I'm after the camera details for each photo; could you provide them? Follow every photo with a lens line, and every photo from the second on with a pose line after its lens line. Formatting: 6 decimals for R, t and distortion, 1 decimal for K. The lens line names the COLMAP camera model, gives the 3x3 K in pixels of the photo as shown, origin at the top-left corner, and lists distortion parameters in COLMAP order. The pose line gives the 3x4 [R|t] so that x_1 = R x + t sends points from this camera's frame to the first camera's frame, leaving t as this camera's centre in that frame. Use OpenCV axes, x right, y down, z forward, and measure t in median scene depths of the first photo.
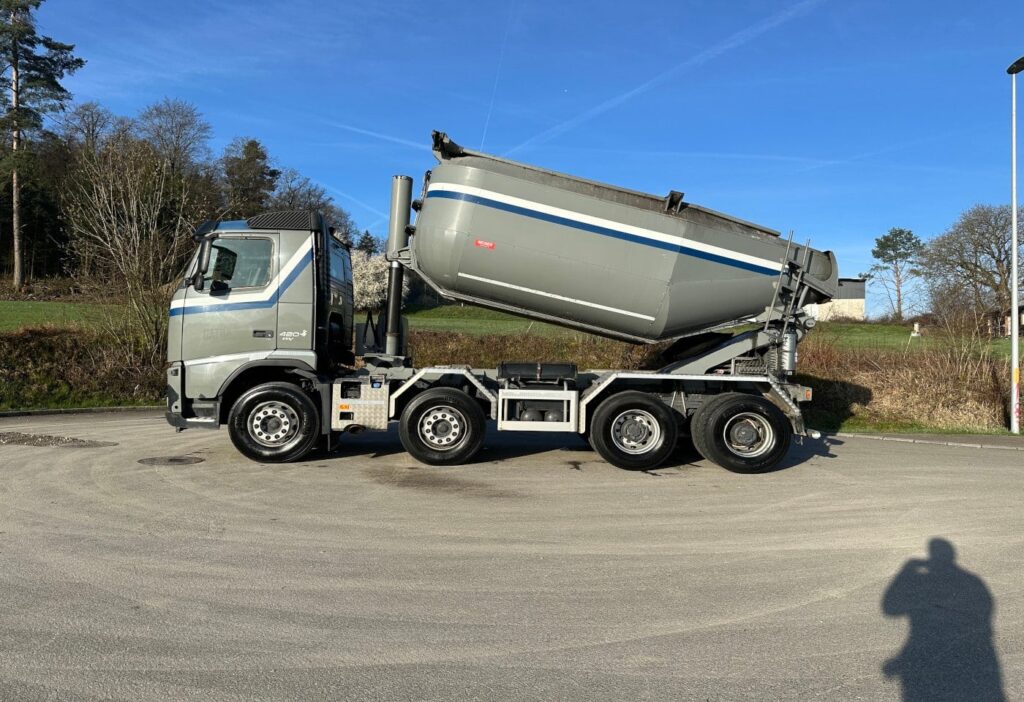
lens RADIAL K [[721.3, 0, 512.0], [0, 721.3, 351.0], [0, 0, 1]] dist [0.070260, -0.091593]
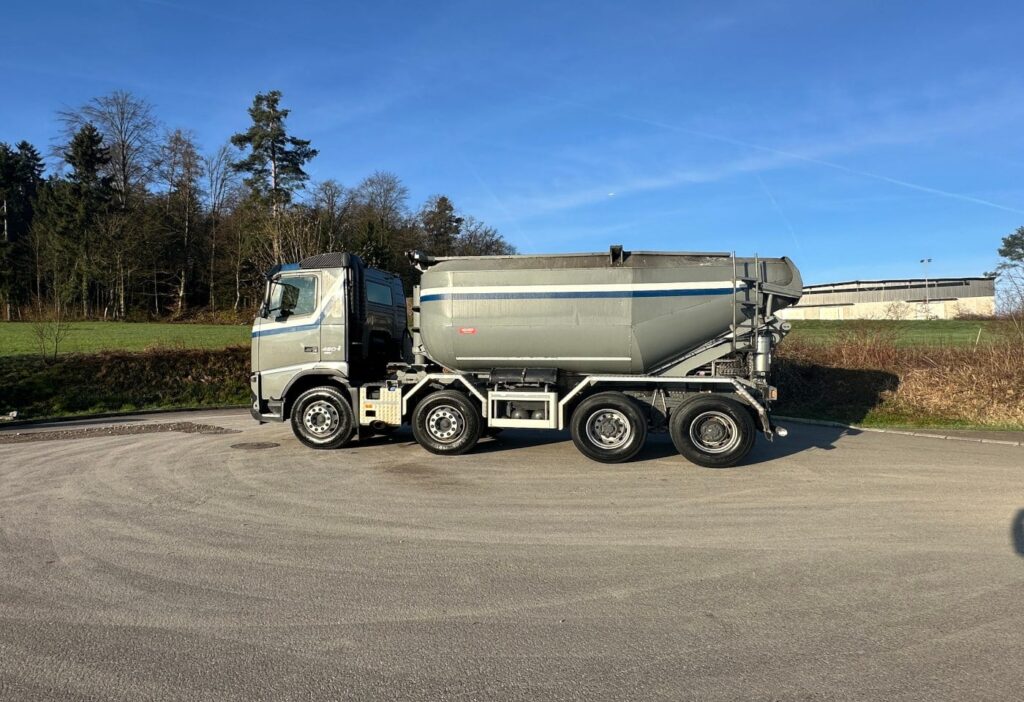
lens RADIAL K [[589.2, 0, 512.0], [0, 589.2, 351.0], [0, 0, 1]] dist [-0.006782, -0.000206]
pose [[0.965971, -0.022138, -0.257700, 0.265303], [0.020879, 0.999753, -0.007620, -0.005219], [0.257805, 0.001980, 0.966195, 0.078171]]
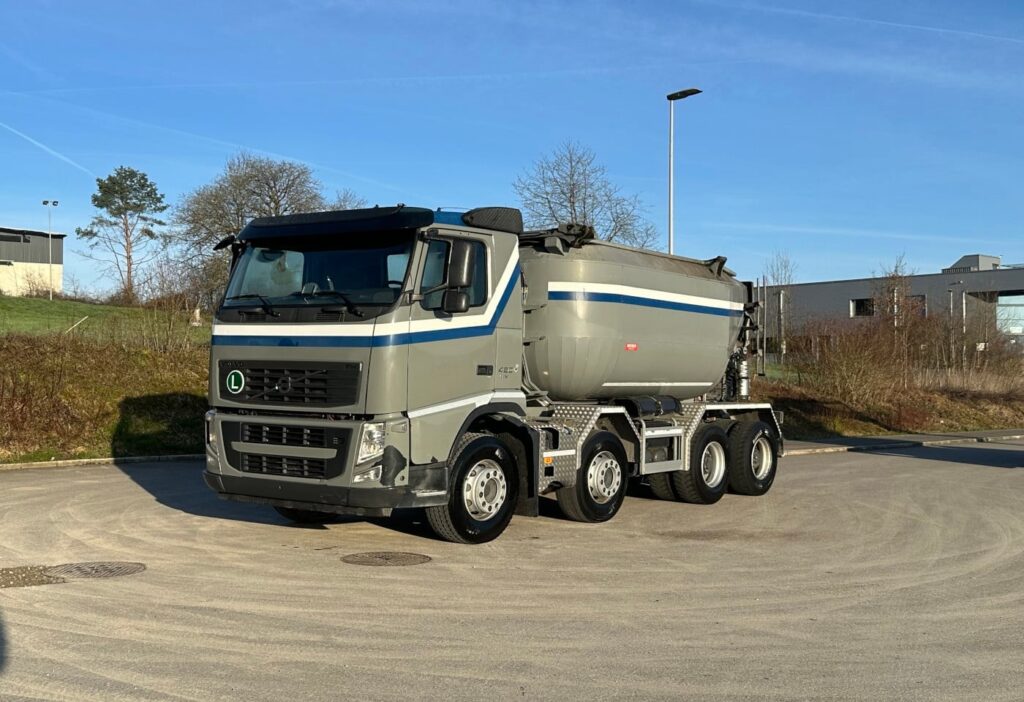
lens RADIAL K [[1103.5, 0, 534.6], [0, 1103.5, 350.4], [0, 0, 1]] dist [0.161914, -0.002223]
pose [[0.633291, 0.002509, 0.773910, -1.152425], [-0.009829, 0.999940, 0.004802, -0.048179], [-0.773851, -0.010647, 0.633278, 0.234275]]
